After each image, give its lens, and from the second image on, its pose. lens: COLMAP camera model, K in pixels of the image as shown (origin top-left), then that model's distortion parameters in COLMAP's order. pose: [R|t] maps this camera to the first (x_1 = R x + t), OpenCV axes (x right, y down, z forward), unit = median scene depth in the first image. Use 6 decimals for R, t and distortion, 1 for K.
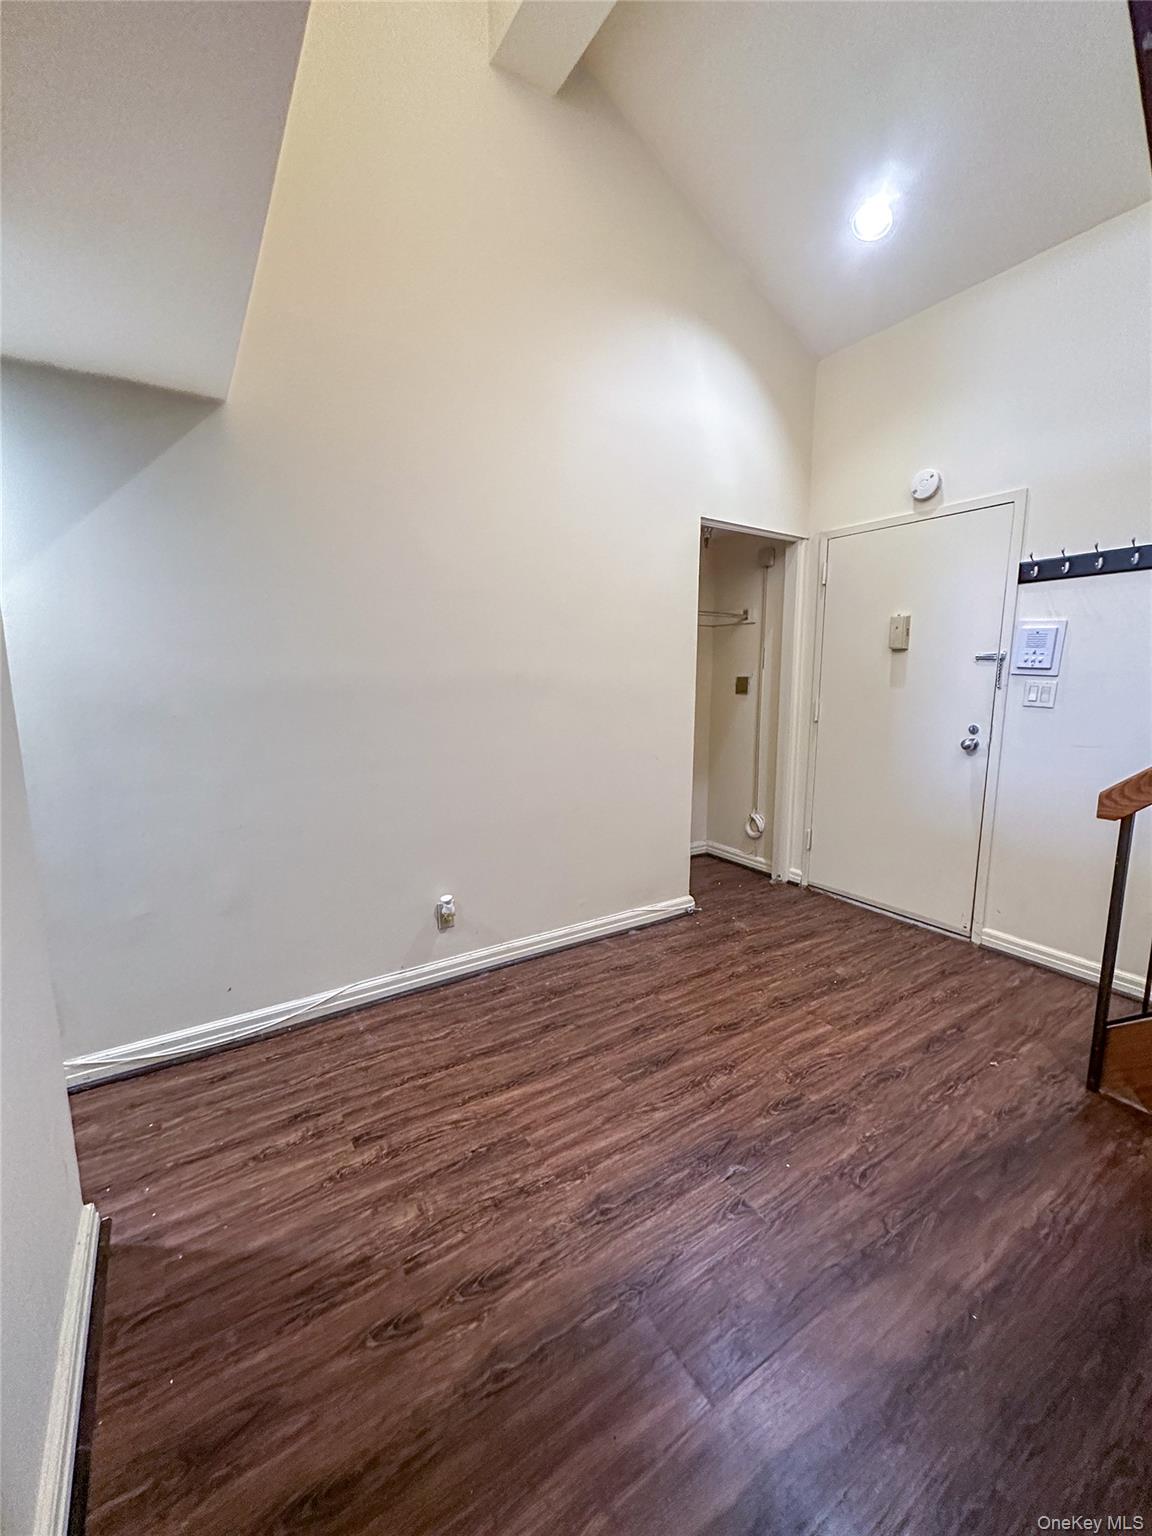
lens RADIAL K [[614.5, 0, 575.5], [0, 614.5, 766.7], [0, 0, 1]] dist [-0.003941, 0.000958]
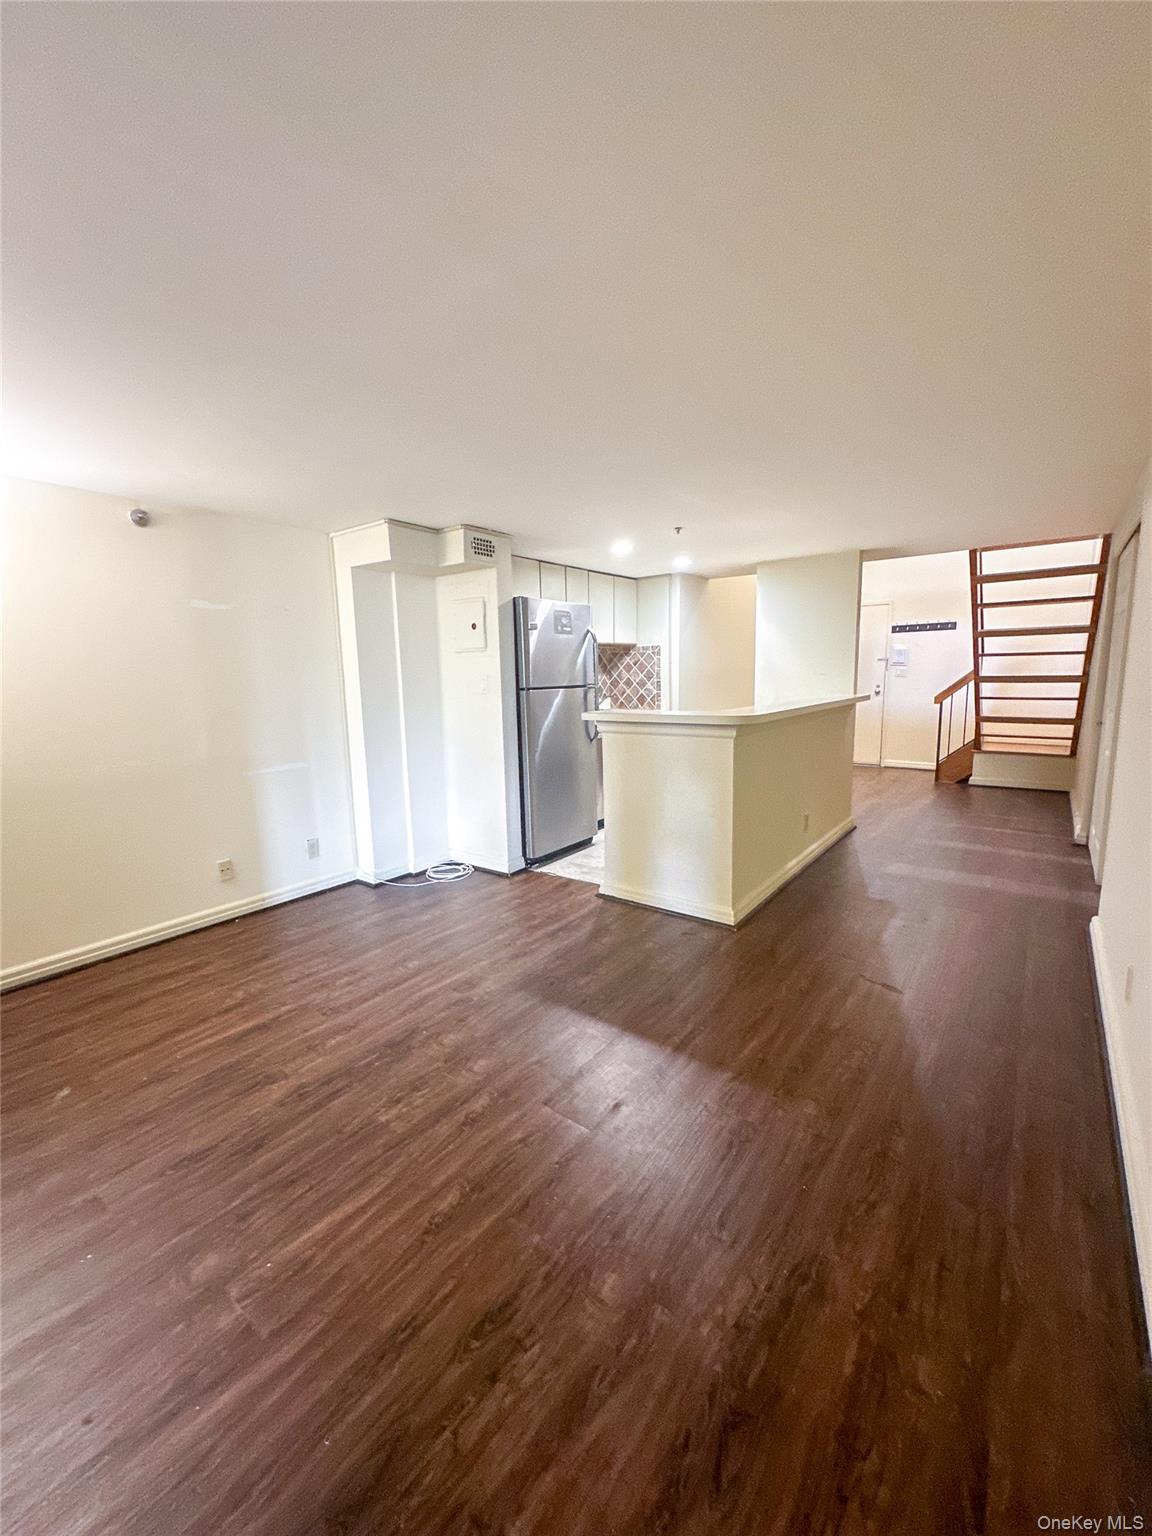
lens RADIAL K [[614.5, 0, 575.6], [0, 614.5, 768.3], [0, 0, 1]] dist [-0.003941, 0.000958]
pose [[0.940875, -0.070001, 0.331442, -2.349354], [0.069743, 0.997484, 0.012689, 0.267696], [-0.331496, 0.011177, 0.943390, -1.695819]]
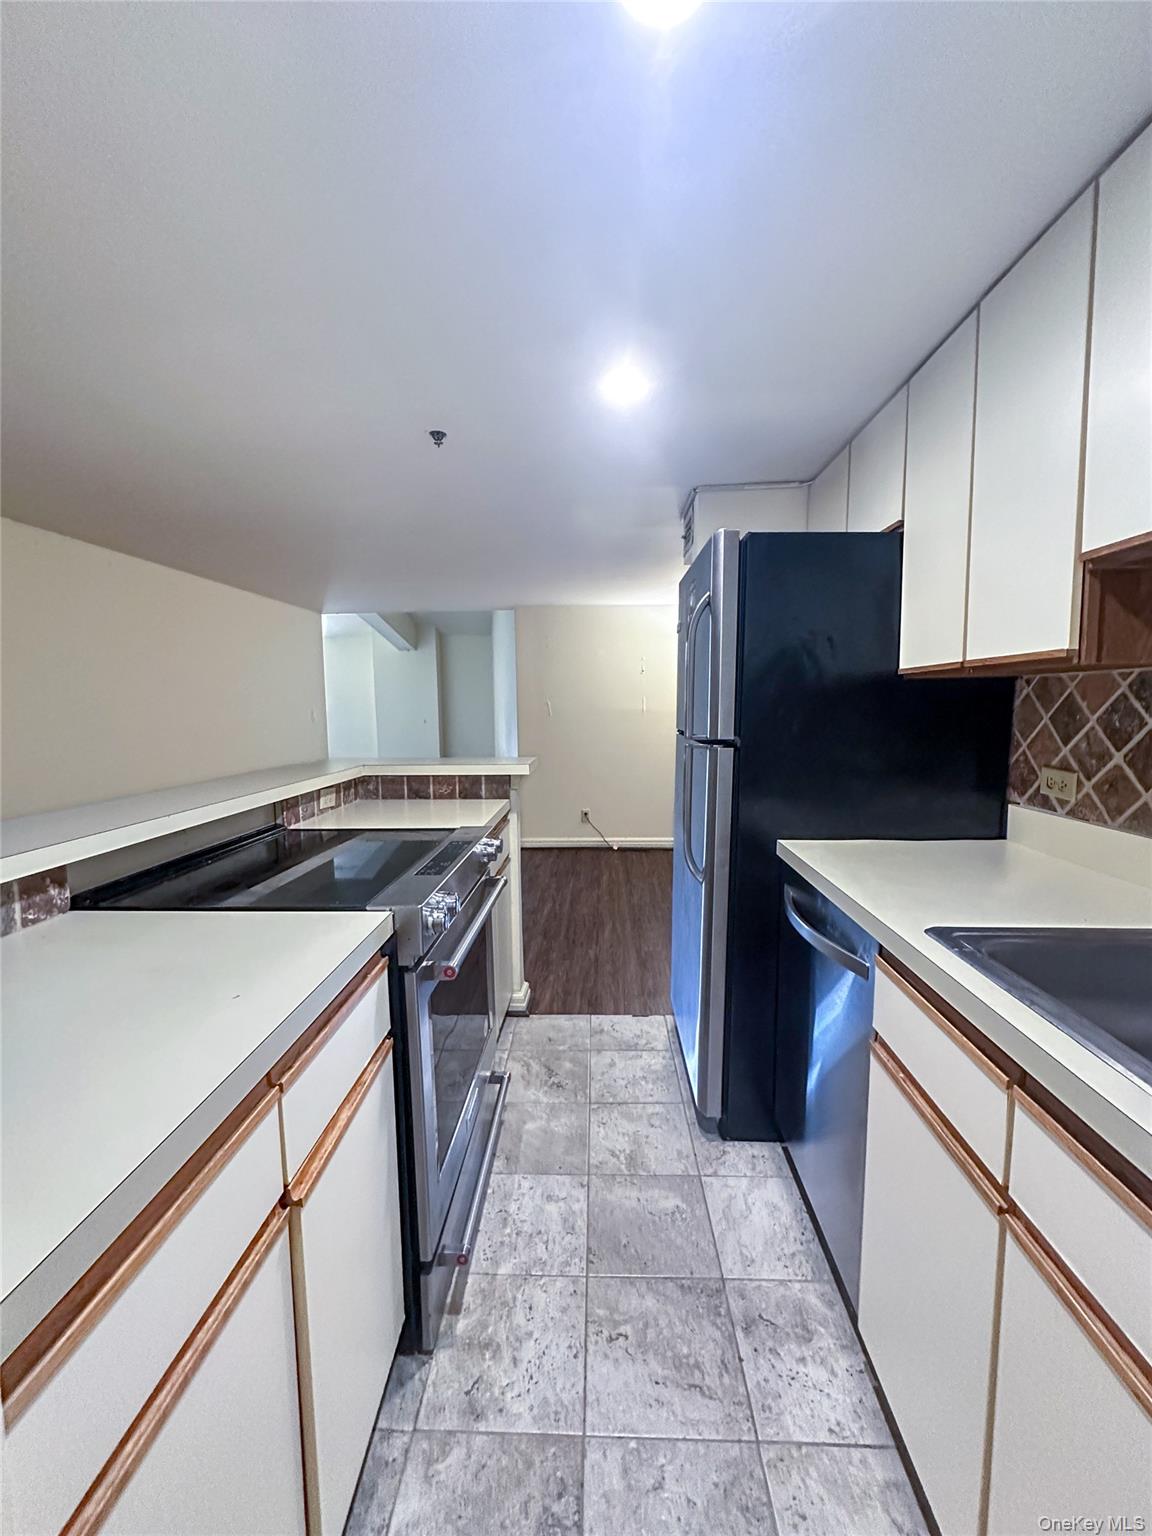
lens RADIAL K [[614.5, 0, 577.3], [0, 614.5, 772.3], [0, 0, 1]] dist [-0.003941, 0.000958]
pose [[-0.582980, 0.099821, -0.806331, -0.625783], [-0.108981, 0.973849, 0.199353, -0.132205], [0.805144, 0.204094, -0.556856, 0.866996]]
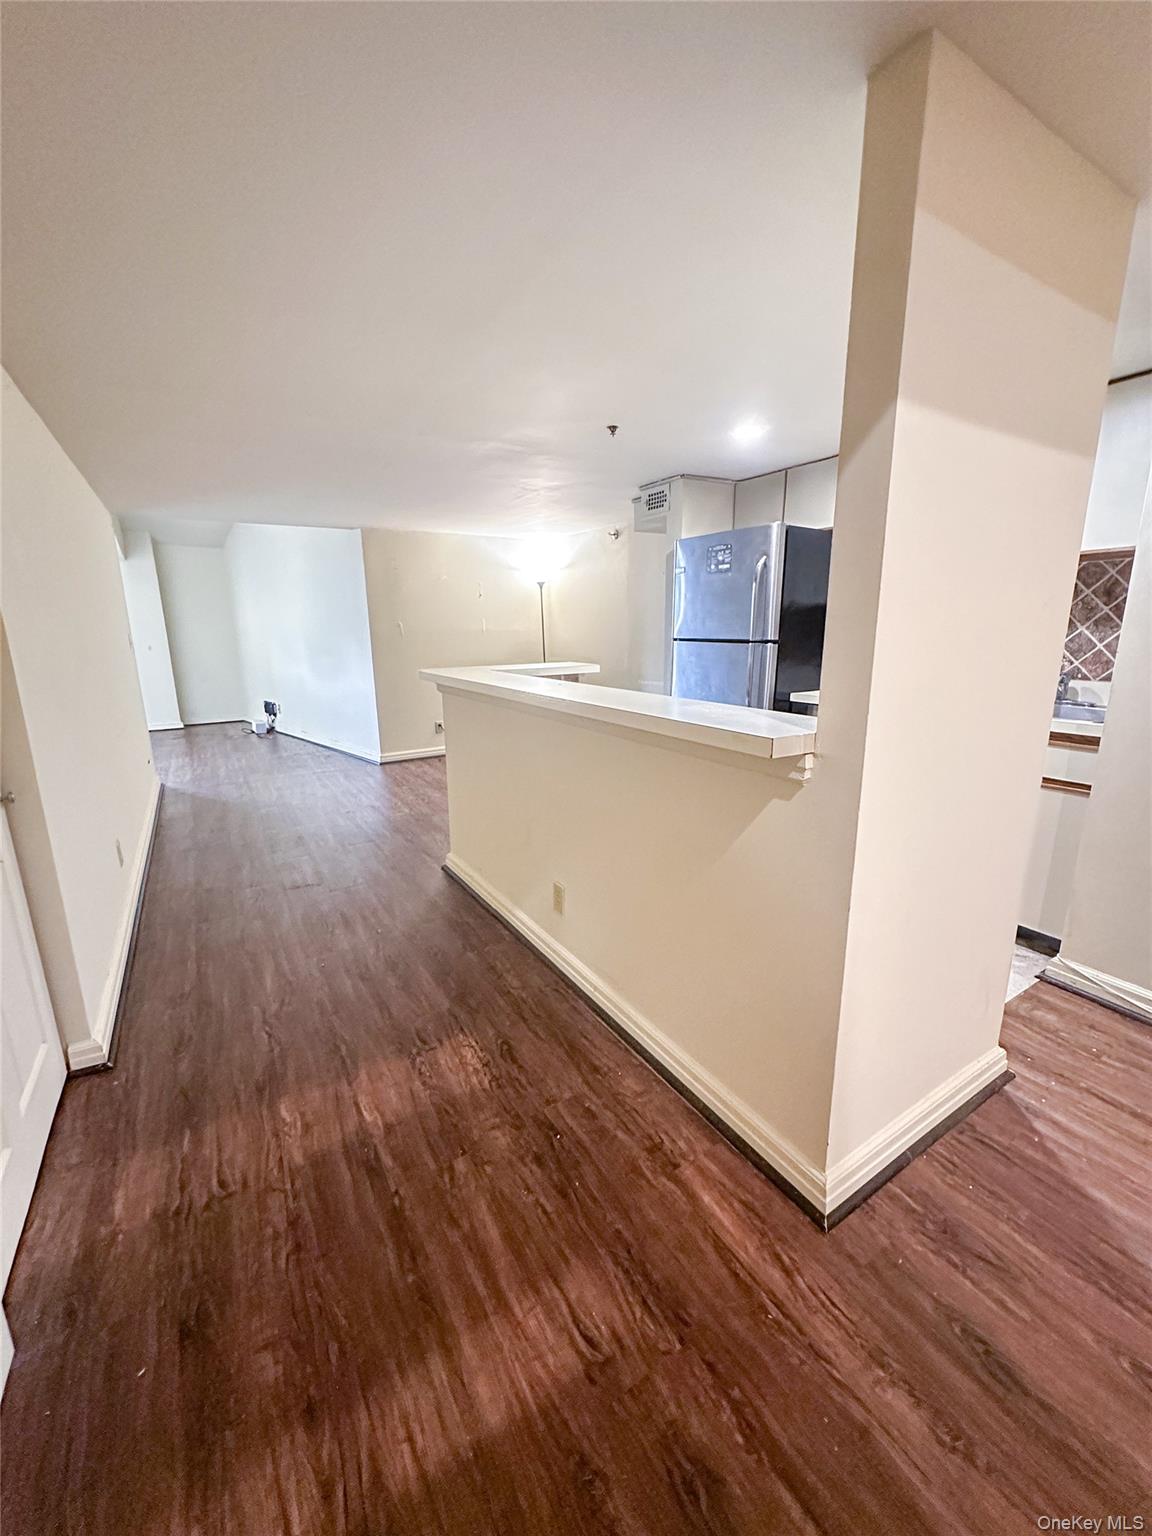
lens RADIAL K [[614.5, 0, 574.0], [0, 614.5, 773.2], [0, 0, 1]] dist [-0.003941, 0.000958]
pose [[-0.029703, 0.240544, -0.970184, 0.230936], [-0.136730, 0.960510, 0.242332, -0.005176], [0.990163, 0.139851, 0.004360, 0.040400]]
